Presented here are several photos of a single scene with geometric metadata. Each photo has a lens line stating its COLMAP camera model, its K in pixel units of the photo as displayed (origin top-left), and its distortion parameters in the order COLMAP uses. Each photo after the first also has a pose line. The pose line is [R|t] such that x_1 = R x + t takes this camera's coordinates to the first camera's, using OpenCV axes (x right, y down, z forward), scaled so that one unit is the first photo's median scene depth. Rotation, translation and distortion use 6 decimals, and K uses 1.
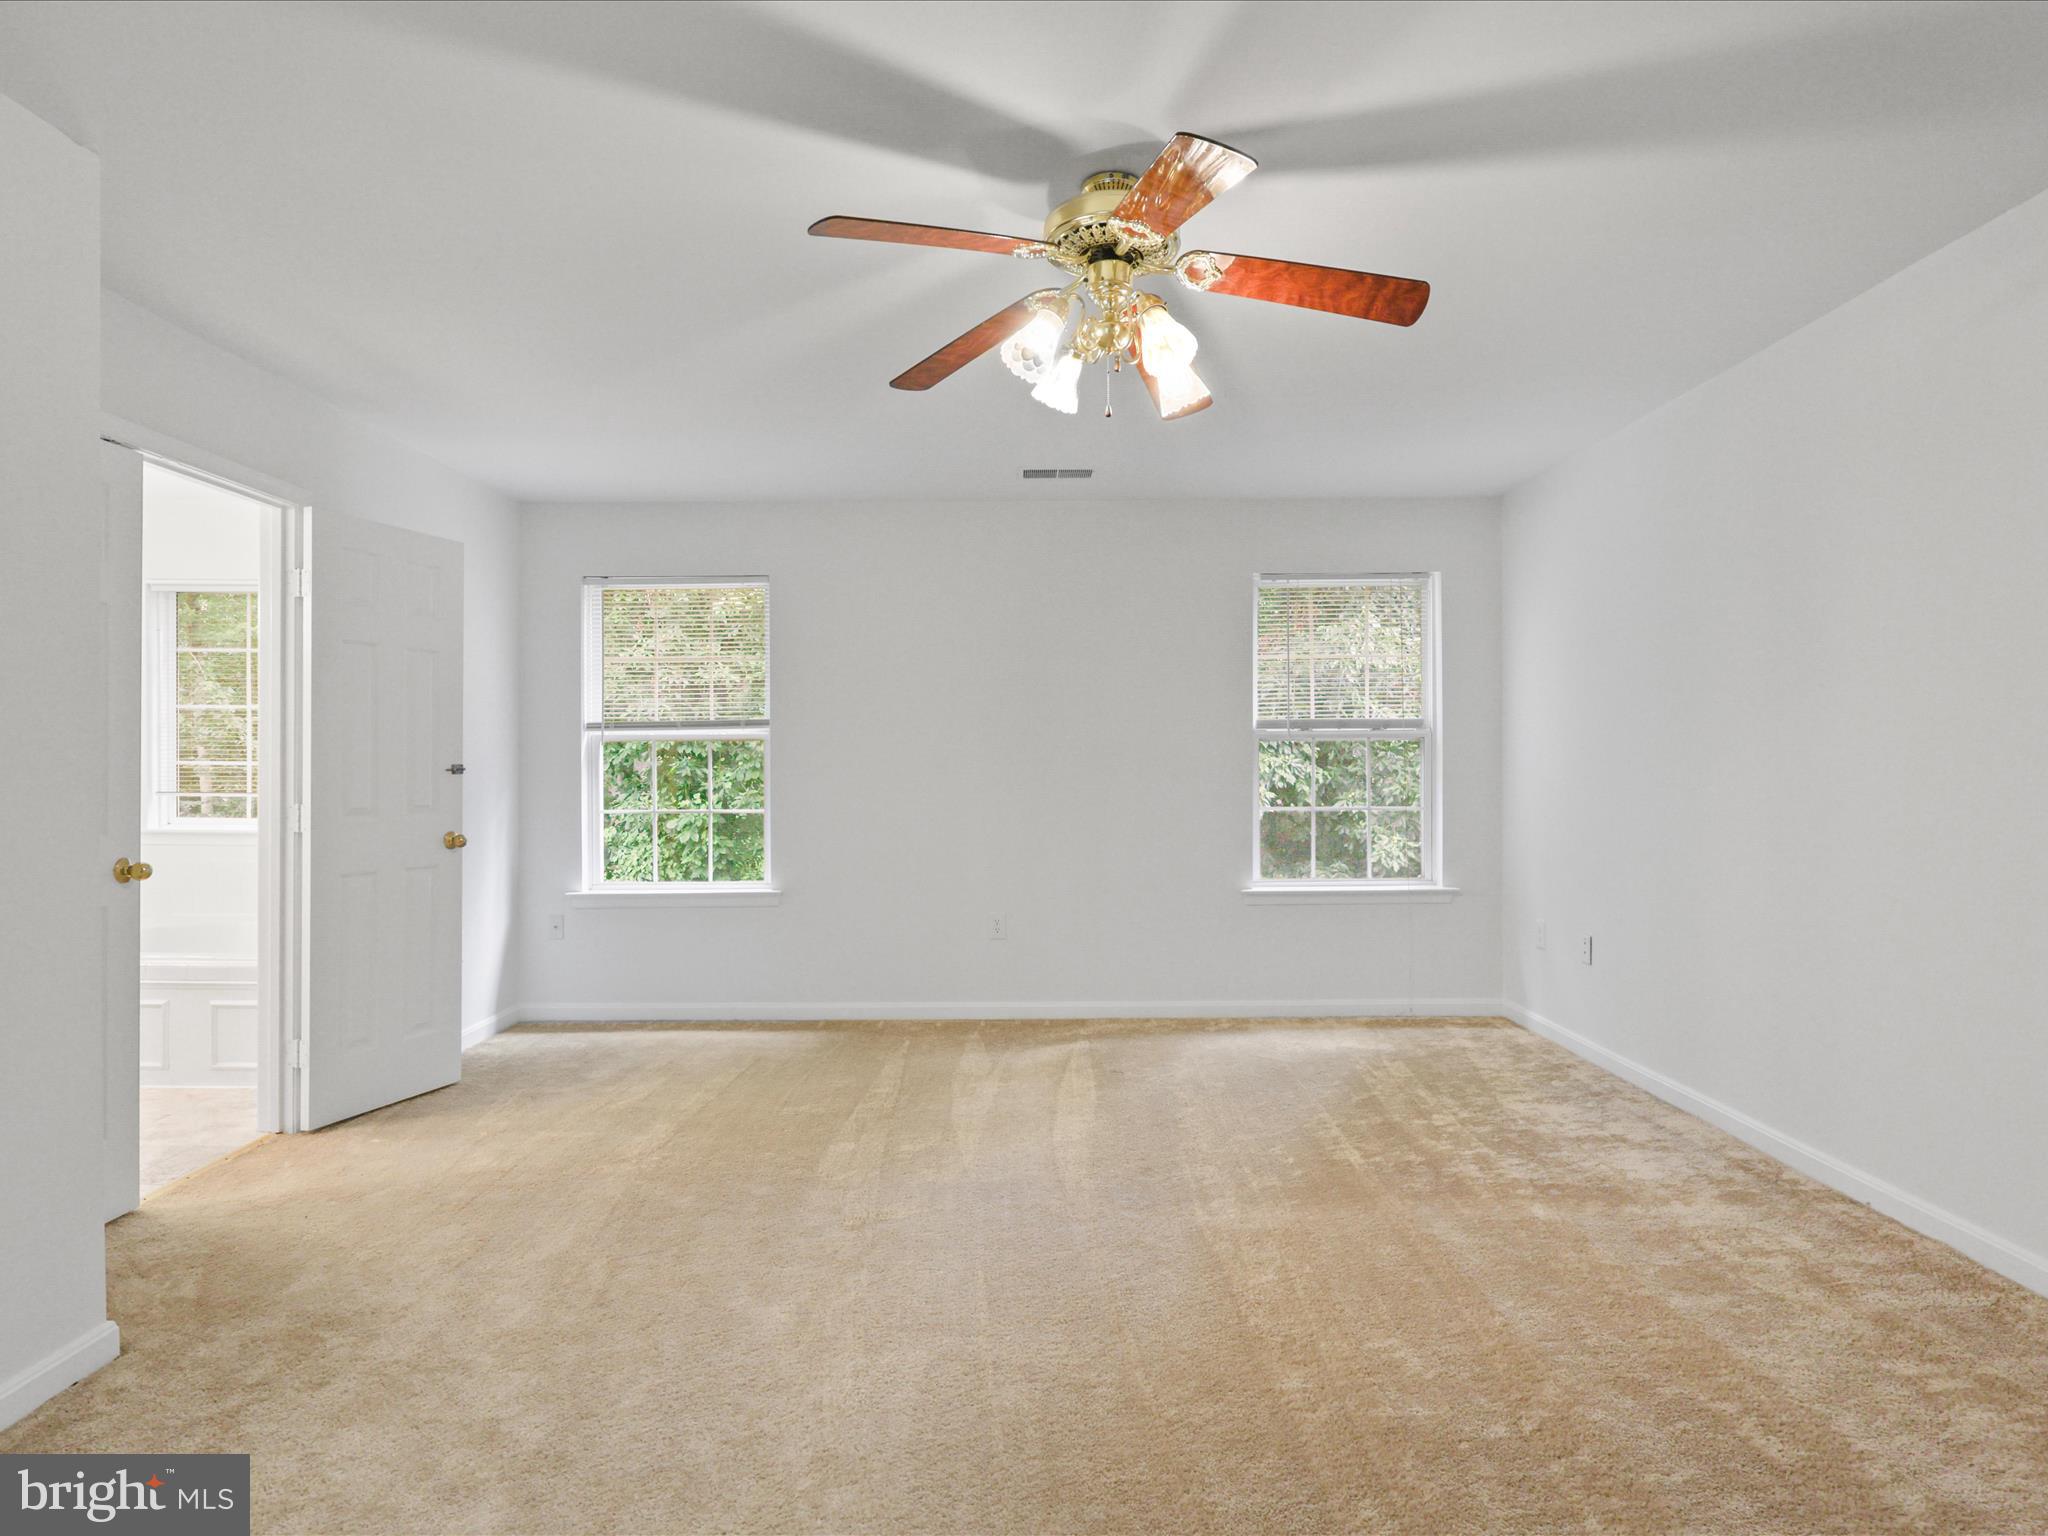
lens RADIAL K [[1077.5, 0, 1035.5], [0, 1077.5, 761.2], [0, 0, 1]] dist [-0.000732, 0.002044]
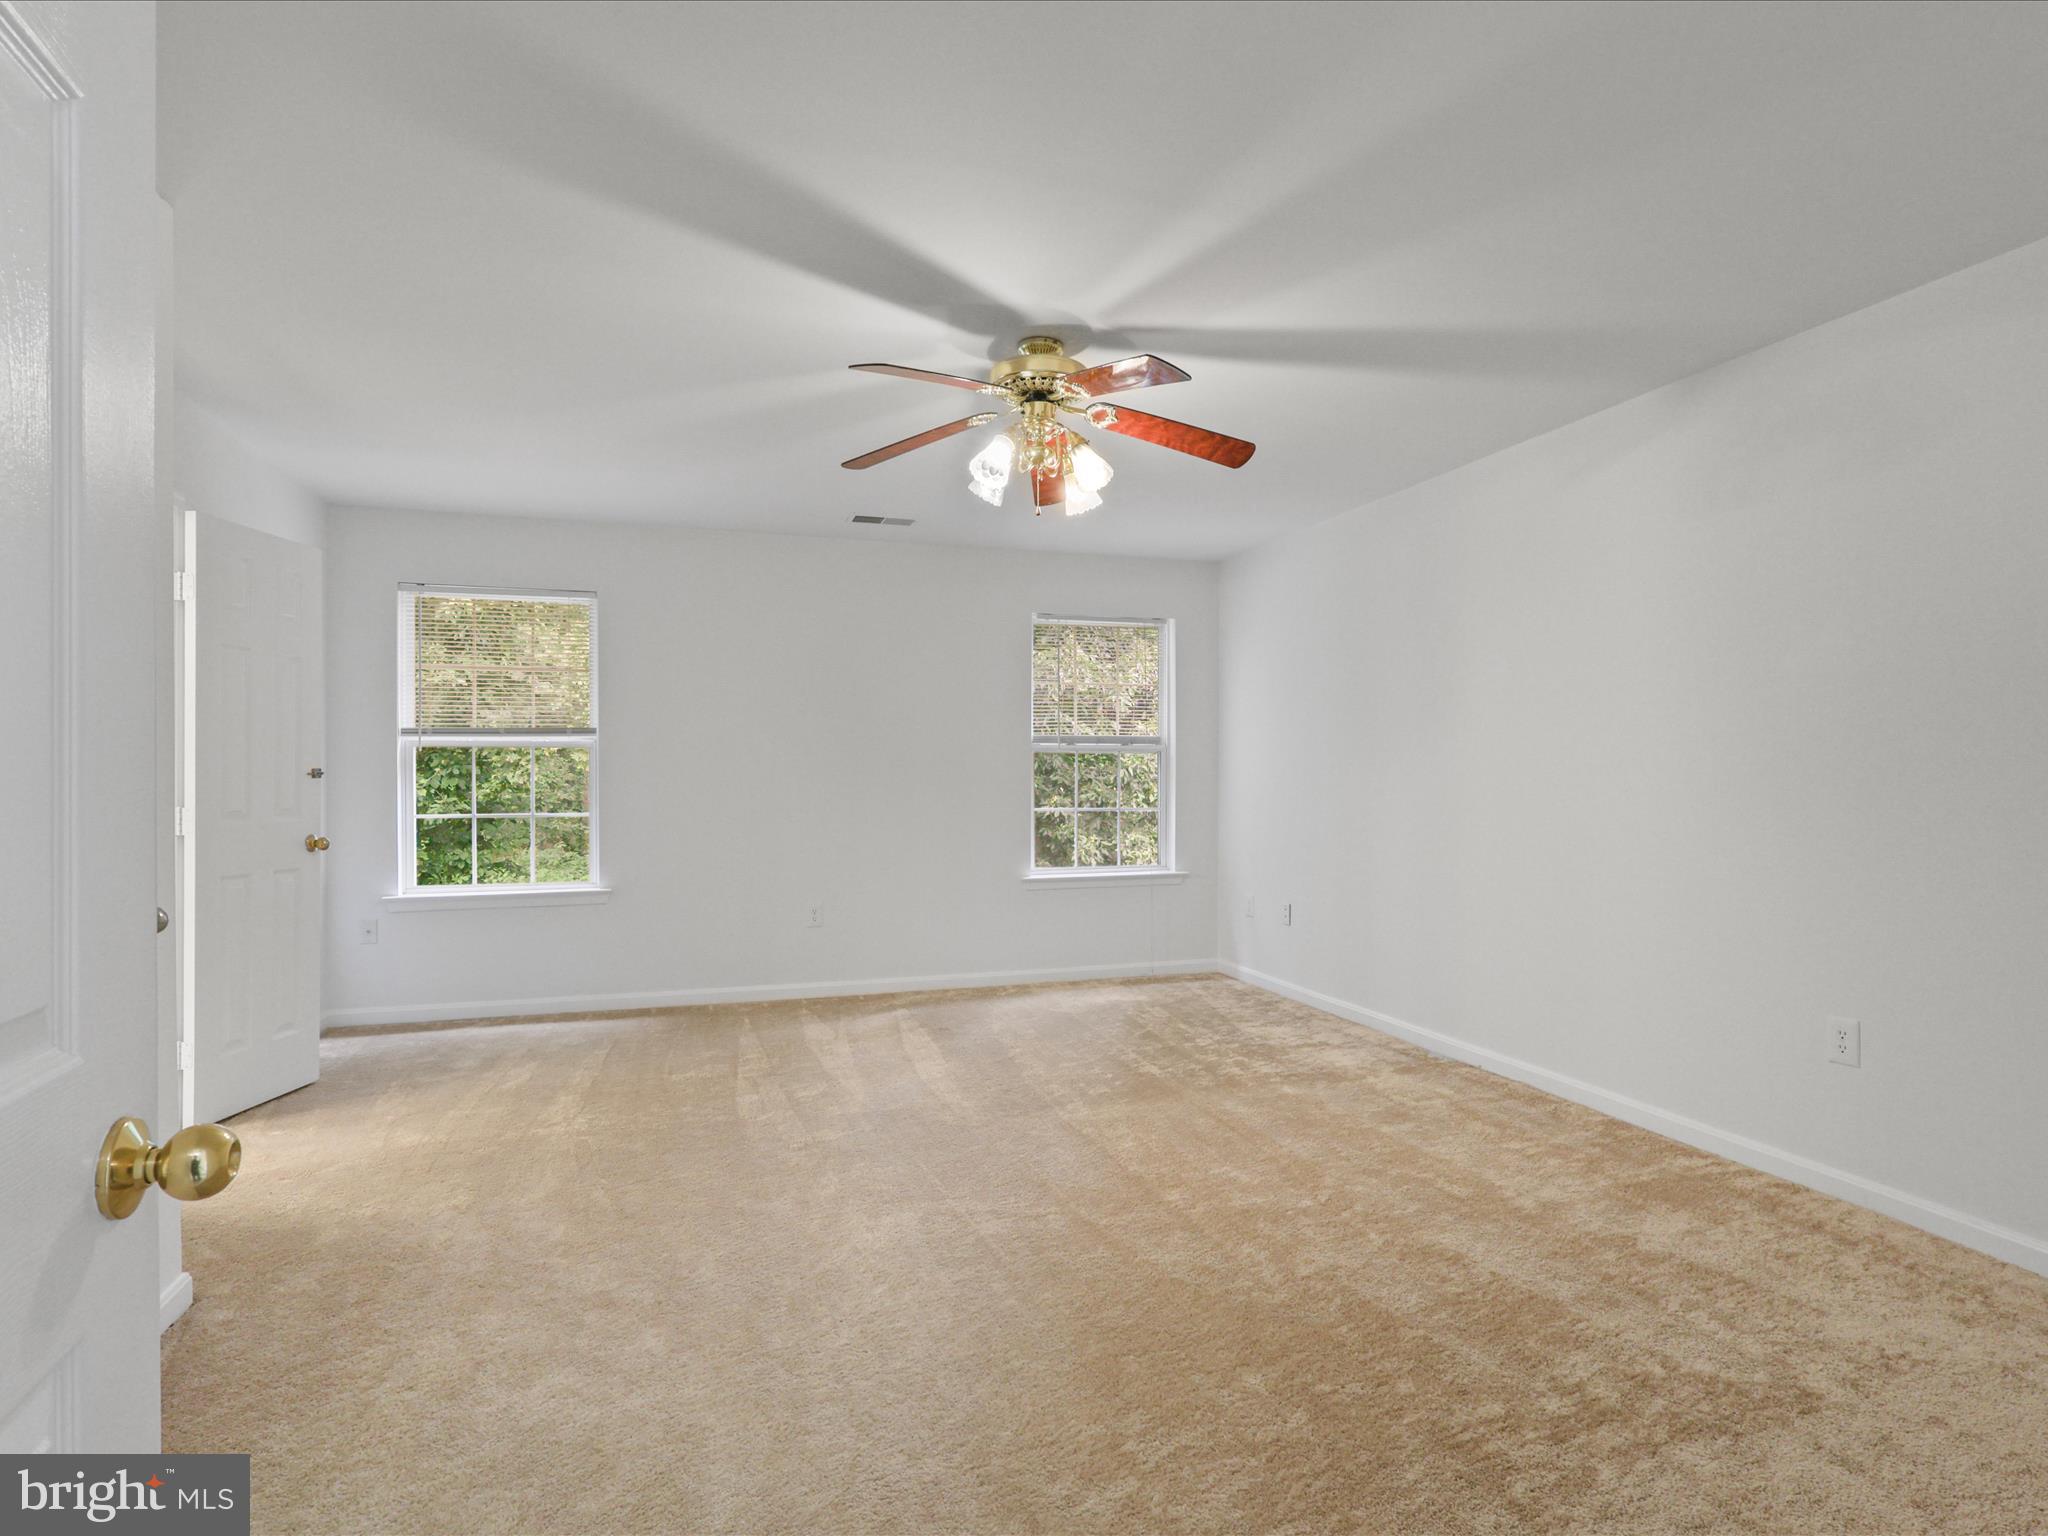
lens RADIAL K [[1077.5, 0, 1024.5], [0, 1077.5, 779.7], [0, 0, 1]] dist [-0.000732, 0.002044]
pose [[0.952328, 0.003086, 0.305061, -0.241729], [-0.005781, 0.999952, 0.007931, 0.001499], [-0.305022, -0.009316, 0.952300, -0.193754]]
